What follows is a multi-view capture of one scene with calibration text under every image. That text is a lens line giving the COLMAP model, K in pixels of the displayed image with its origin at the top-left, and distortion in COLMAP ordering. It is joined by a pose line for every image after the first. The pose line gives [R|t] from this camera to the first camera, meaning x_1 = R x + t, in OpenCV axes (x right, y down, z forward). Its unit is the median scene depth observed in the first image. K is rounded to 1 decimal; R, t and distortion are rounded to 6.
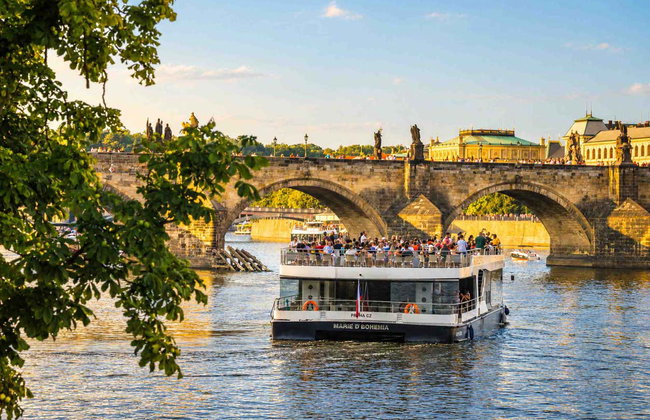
lens RADIAL K [[587.2, 0, 325.0], [0, 587.2, 210.0], [0, 0, 1]] dist [-0.000558, -0.000508]
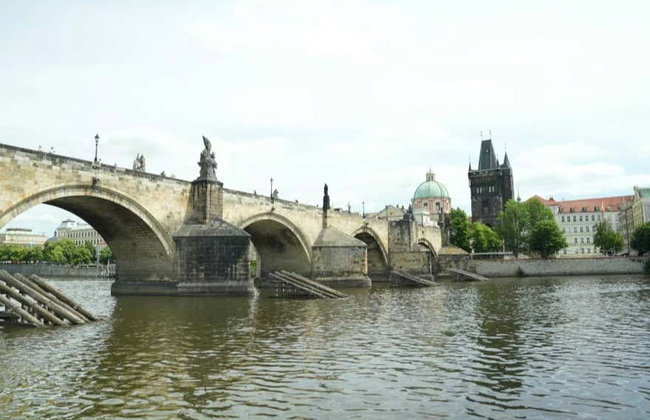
lens RADIAL K [[587.2, 0, 325.0], [0, 587.2, 210.0], [0, 0, 1]] dist [-0.000558, -0.000508]
pose [[0.751866, 0.054462, 0.657063, 0.052169], [-0.024874, 0.998216, -0.054275, 0.015575], [-0.658847, 0.024464, 0.751879, 0.223096]]
